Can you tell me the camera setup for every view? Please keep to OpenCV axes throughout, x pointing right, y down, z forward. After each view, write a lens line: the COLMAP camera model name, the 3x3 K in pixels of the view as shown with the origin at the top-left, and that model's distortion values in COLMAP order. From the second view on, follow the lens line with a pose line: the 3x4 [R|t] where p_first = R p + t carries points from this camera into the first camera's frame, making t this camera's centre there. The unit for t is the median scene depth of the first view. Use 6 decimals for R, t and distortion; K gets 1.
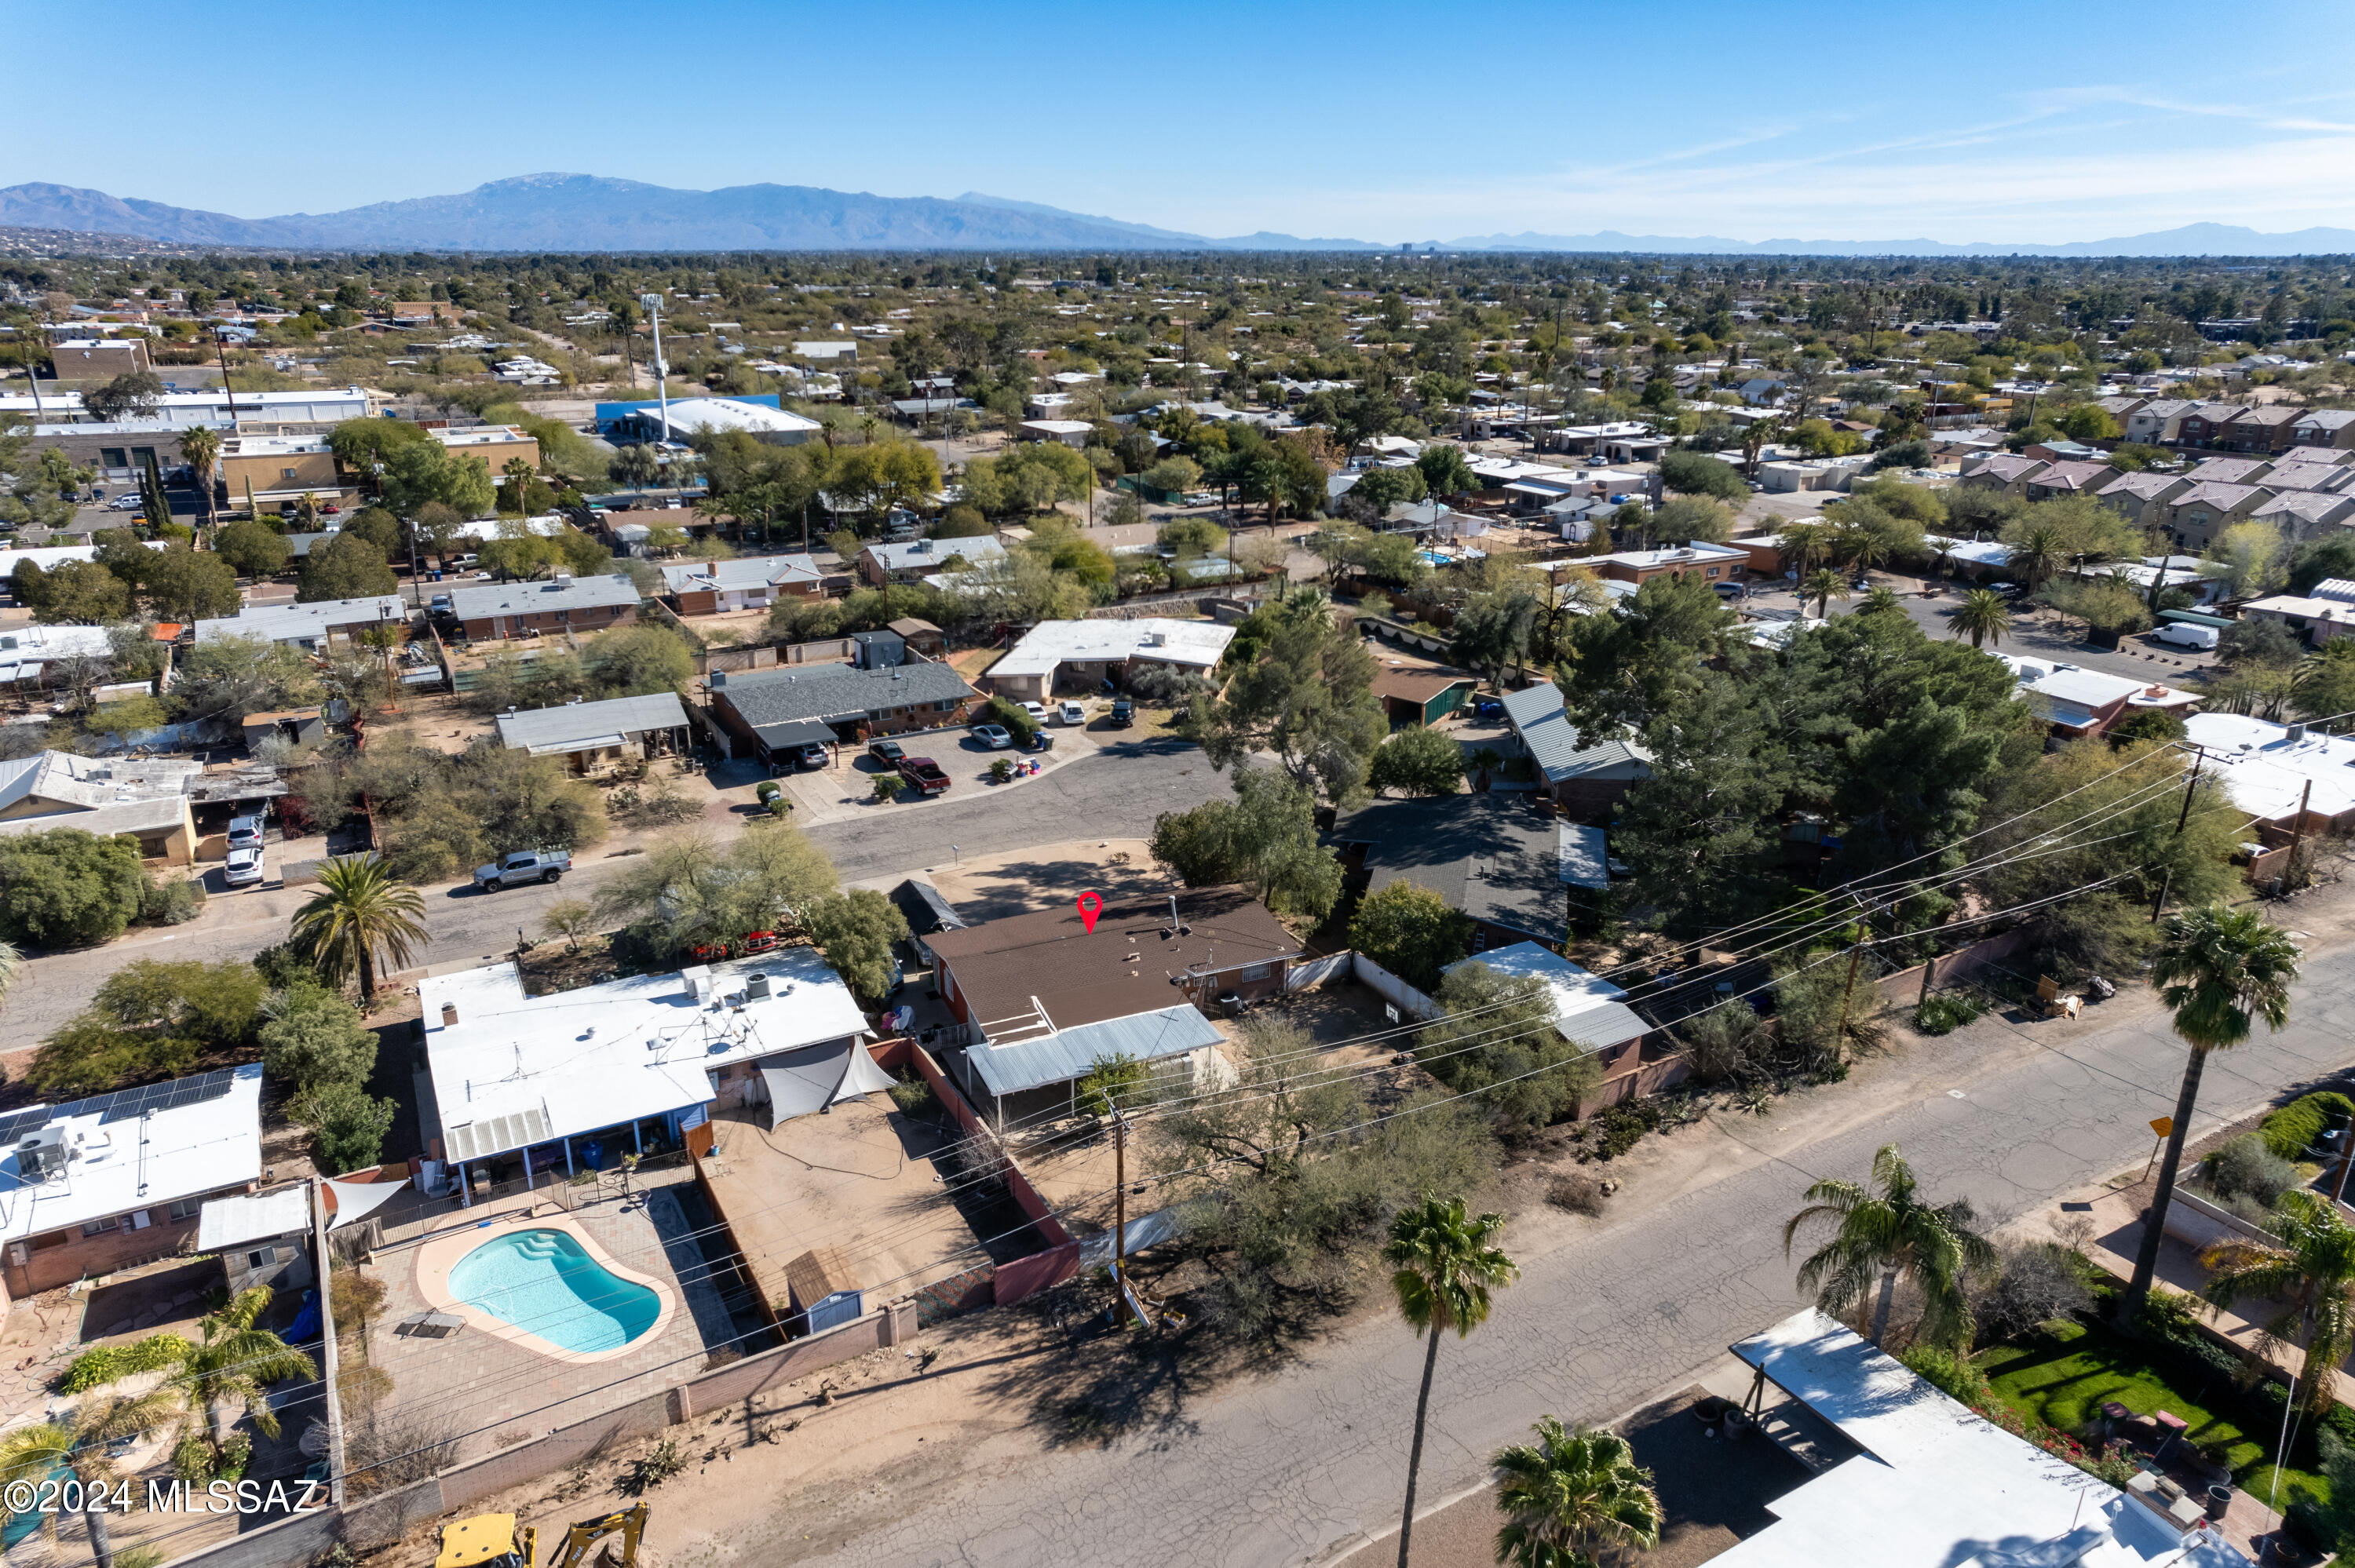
lens RADIAL K [[1507.1, 0, 1185.2], [0, 1507.1, 721.9], [0, 0, 1]] dist [-0.039307, 0.059827]
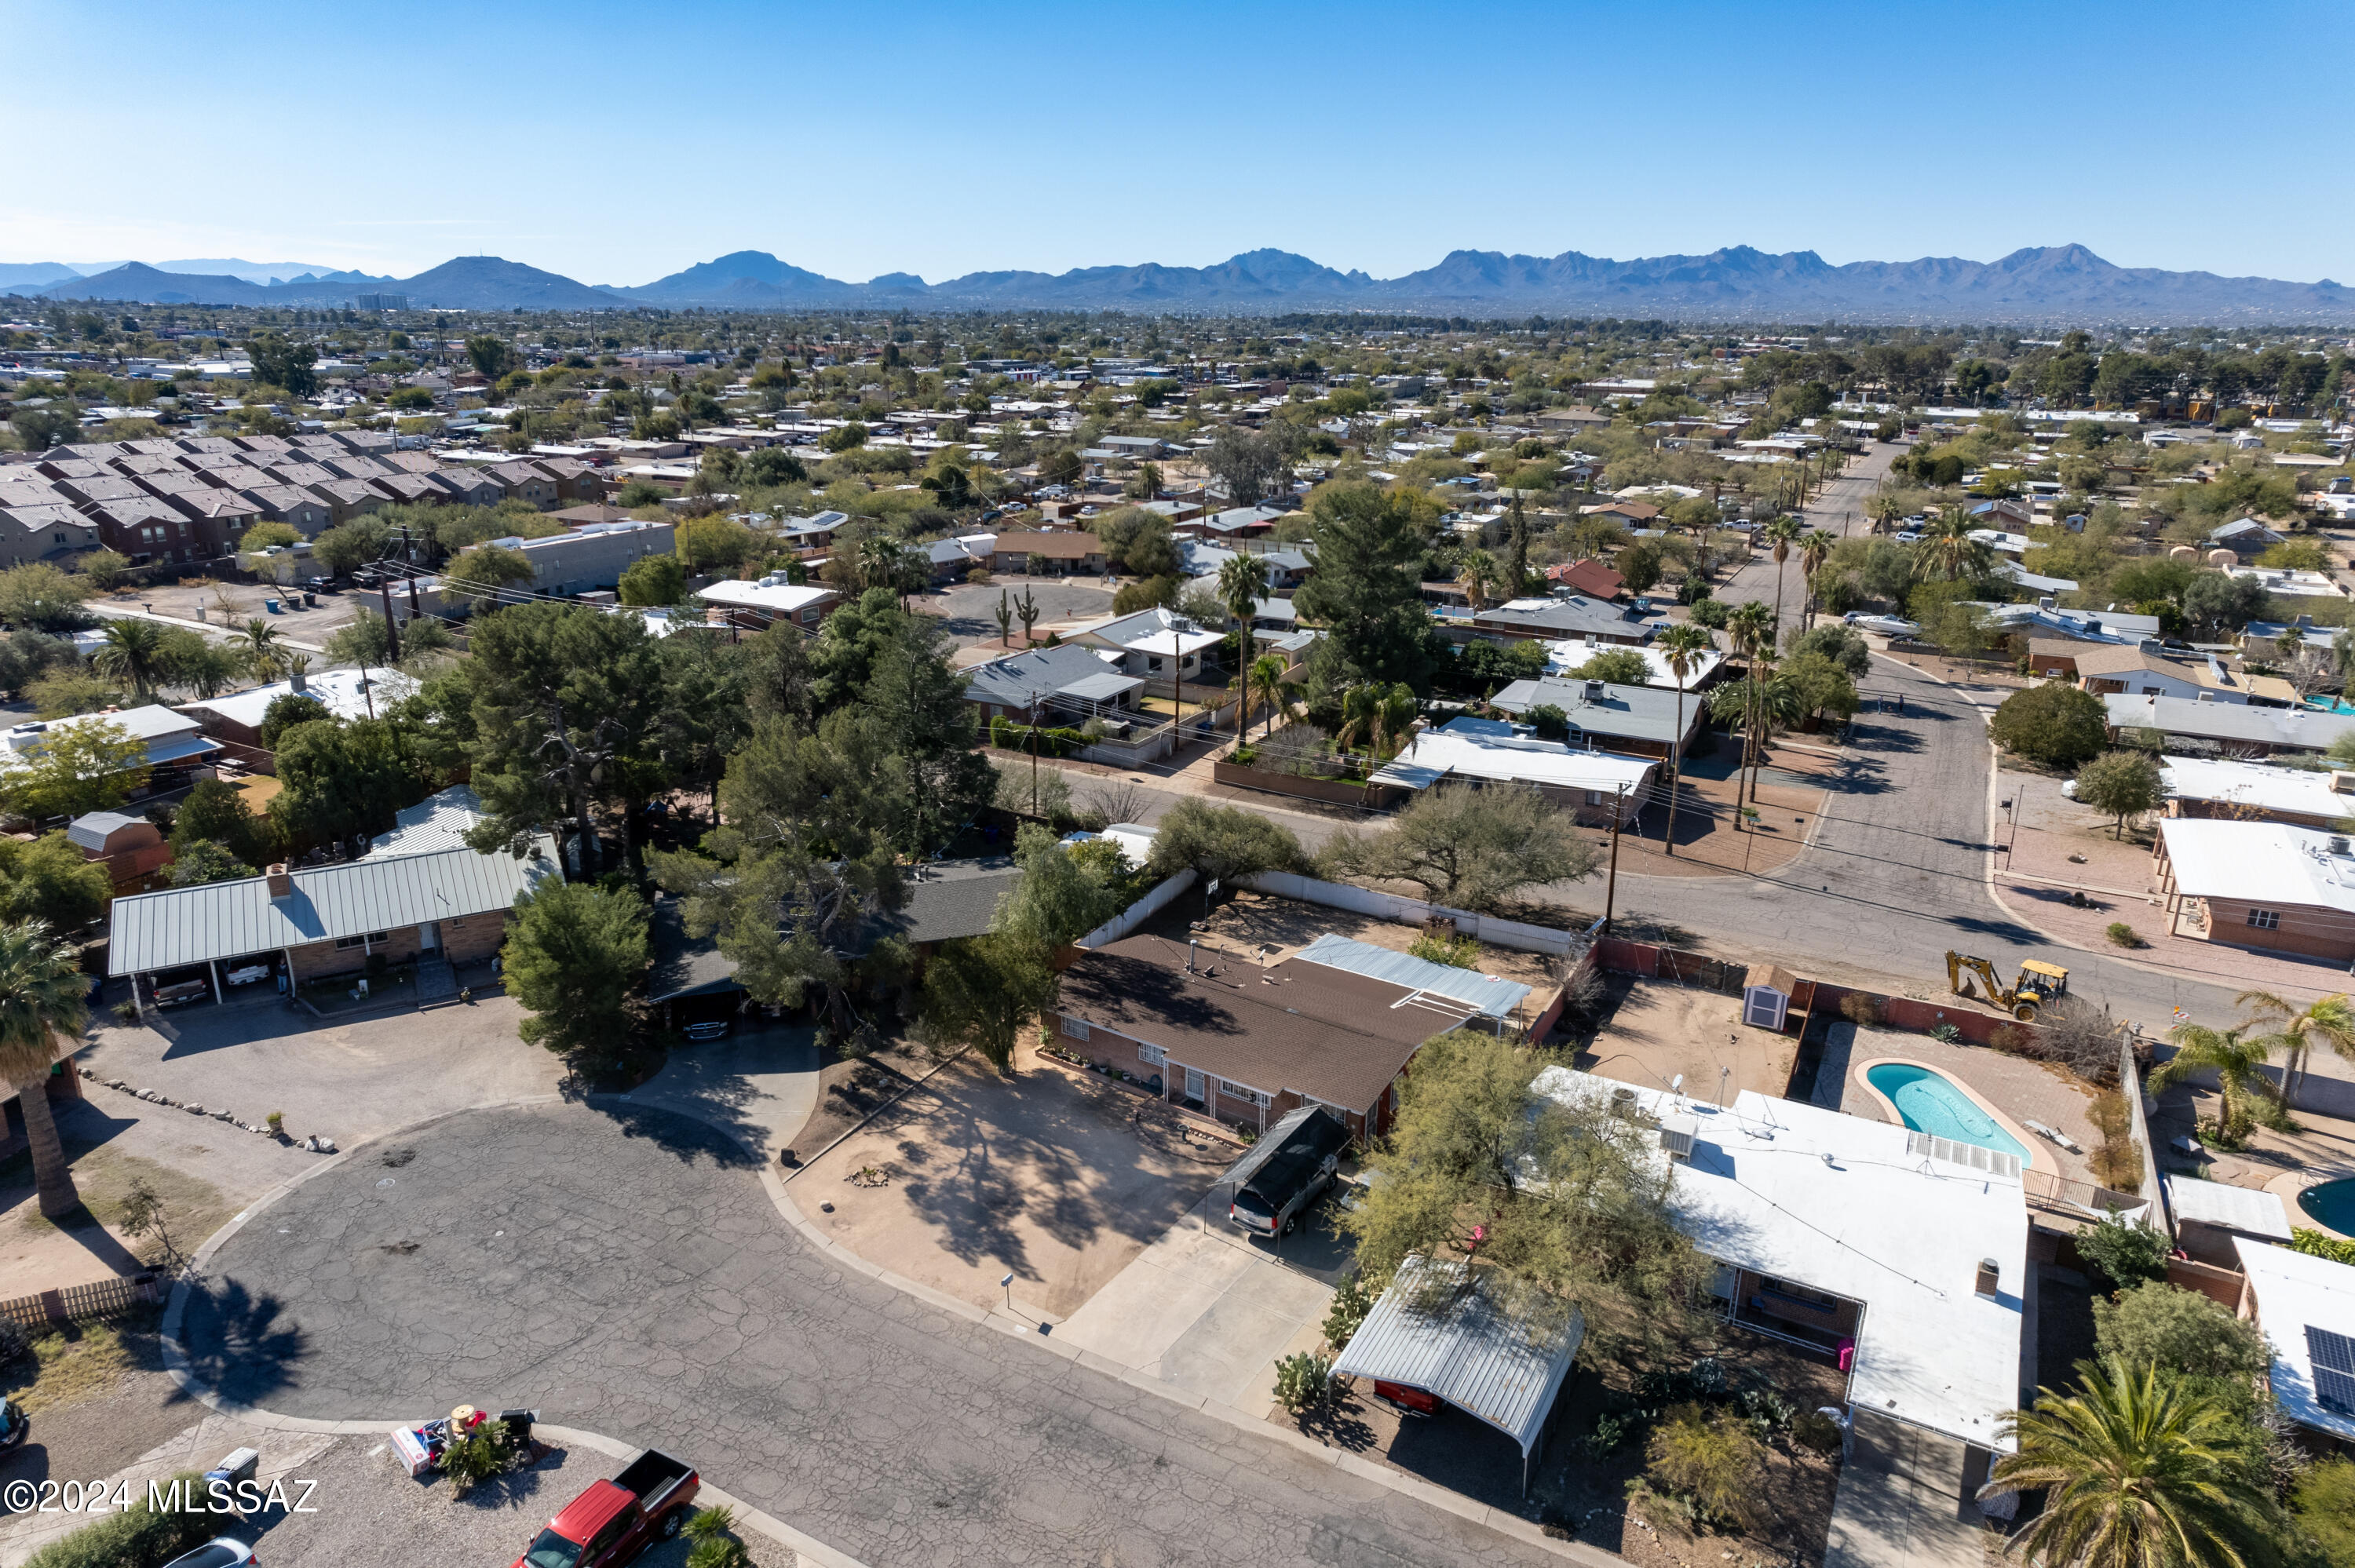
lens RADIAL K [[1507.1, 0, 1169.3], [0, 1507.1, 721.7], [0, 0, 1]] dist [-0.039307, 0.059827]
pose [[-0.516076, -0.237556, 0.822941, -0.583378], [0.248352, 0.877999, 0.409194, -0.305840], [-0.819748, 0.415554, -0.394117, 1.067292]]
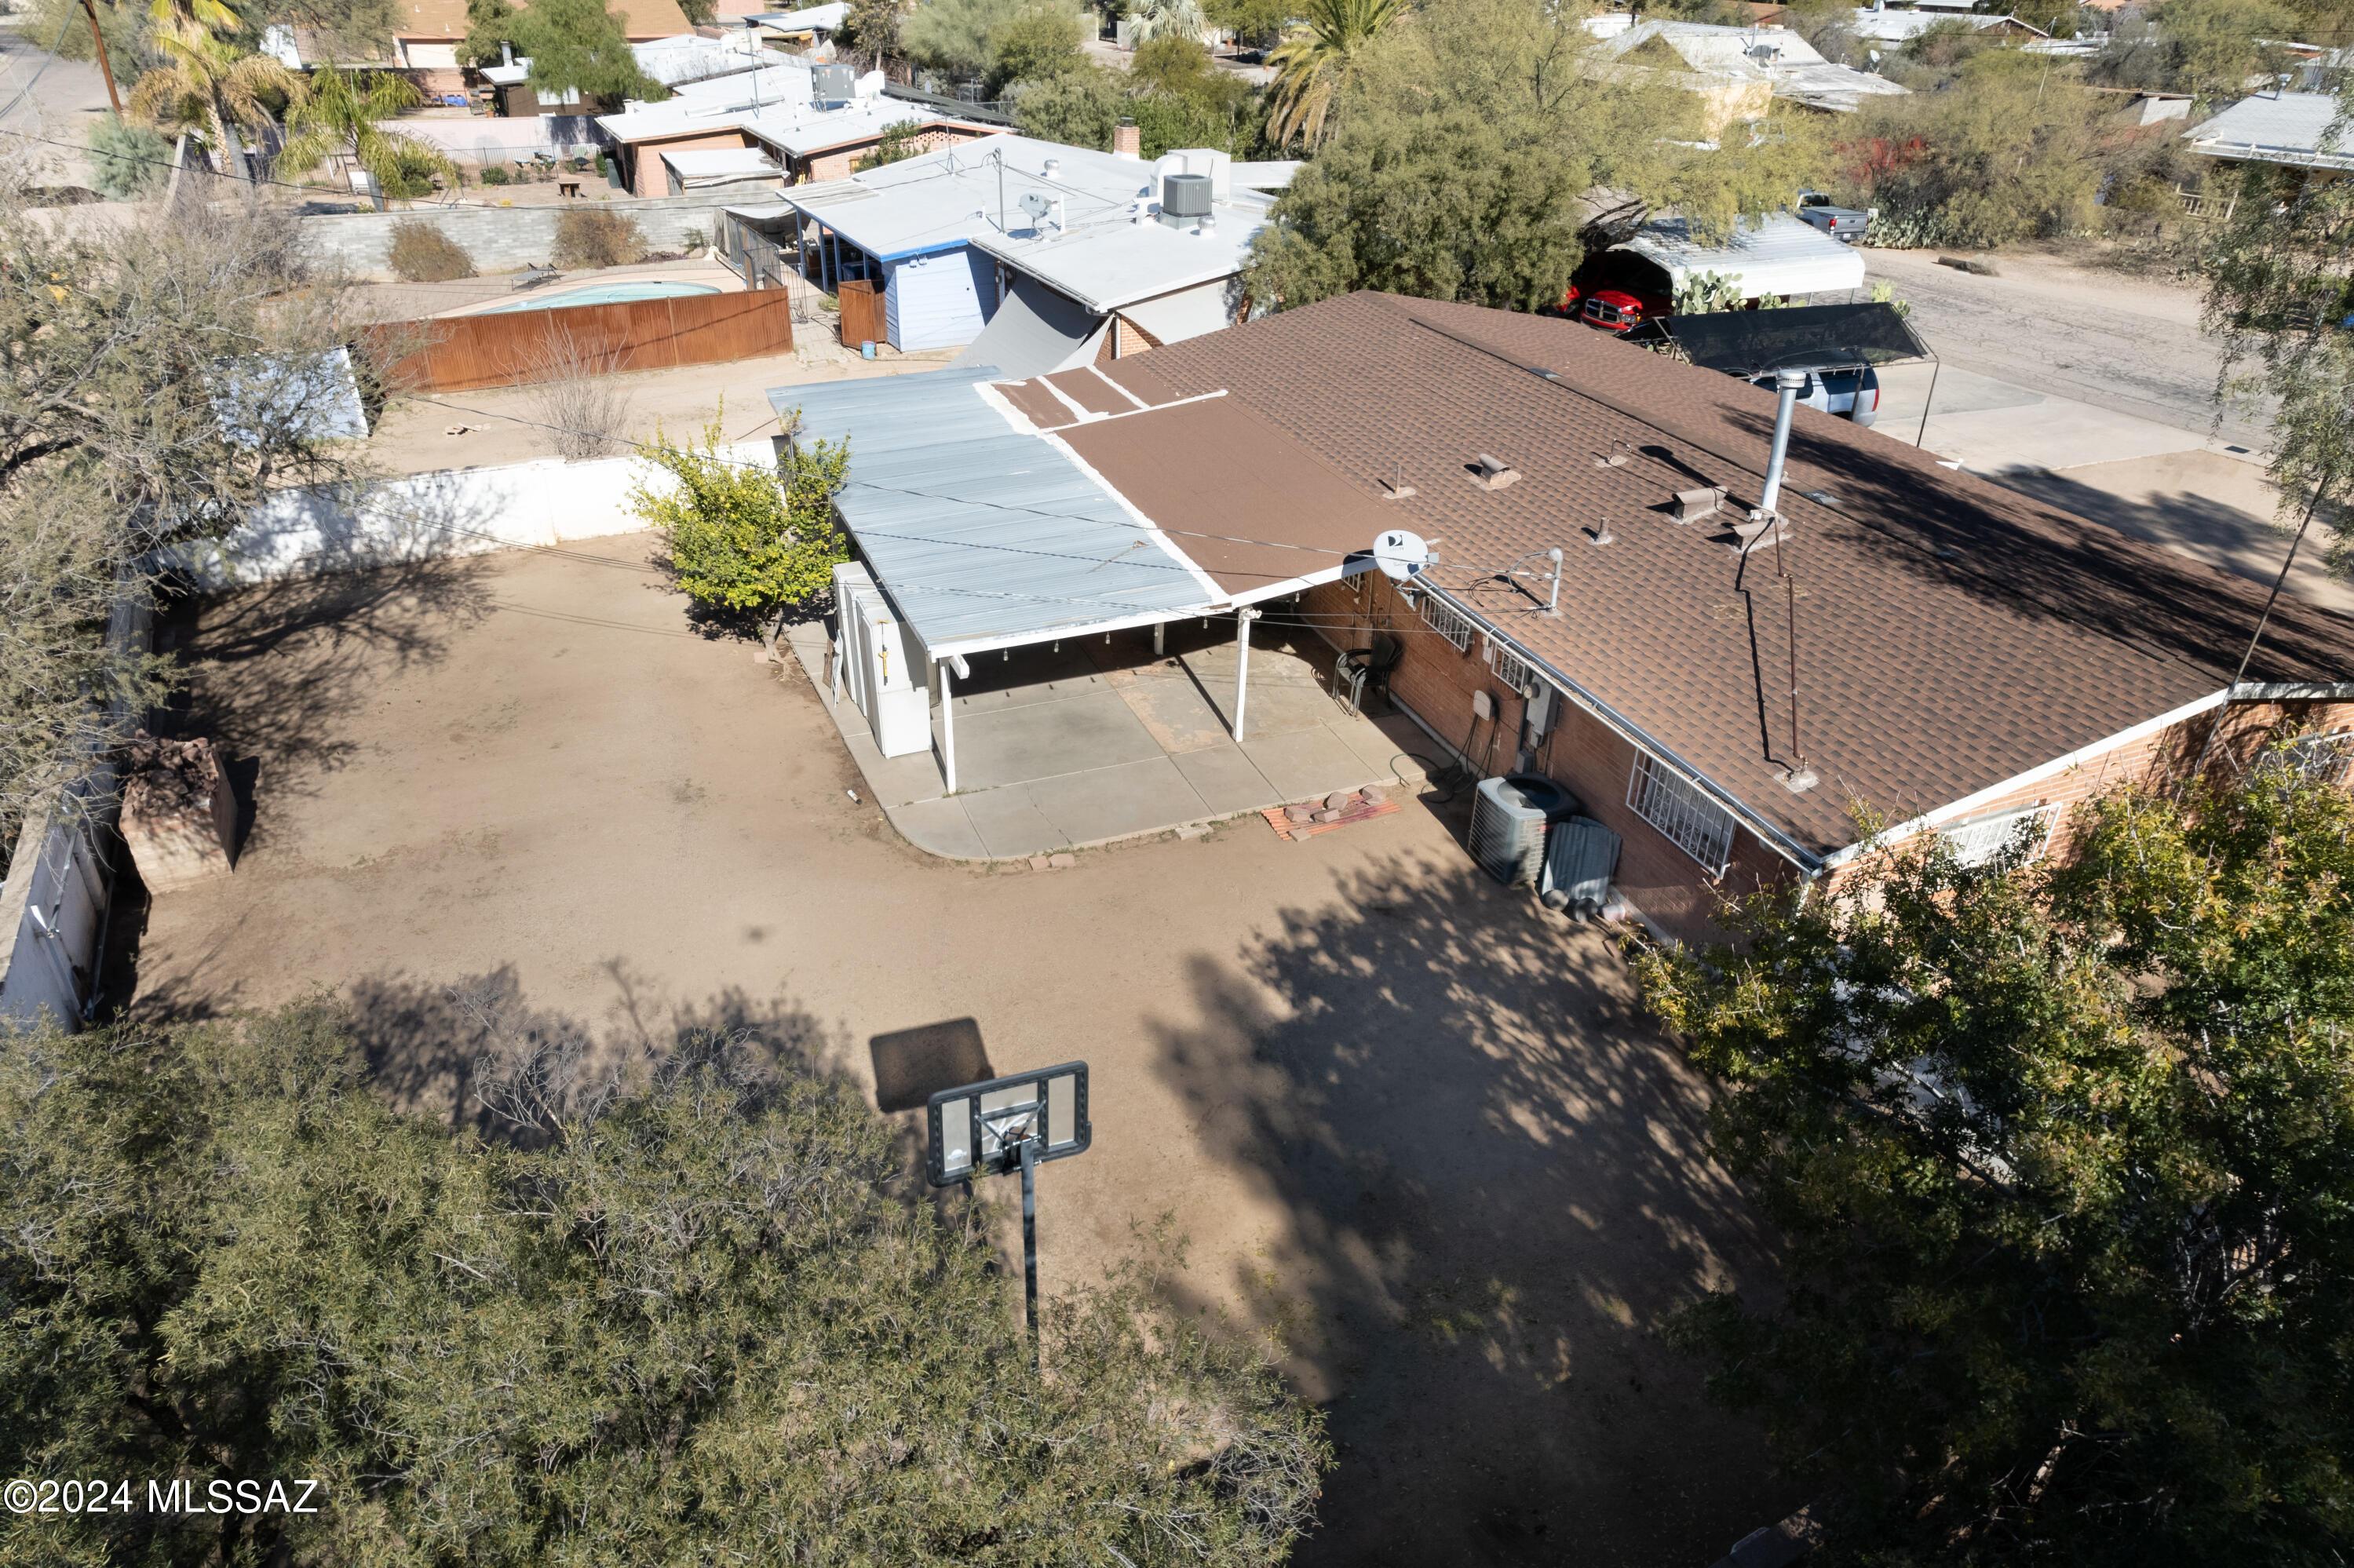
lens RADIAL K [[1506.5, 0, 1147.7], [0, 1506.5, 782.4], [0, 0, 1]] dist [-0.039307, 0.059827]
pose [[-0.049574, 0.497240, -0.866196, 0.179463], [-0.314813, 0.815274, 0.486026, 0.071236], [0.947858, 0.296784, 0.116121, 0.728880]]
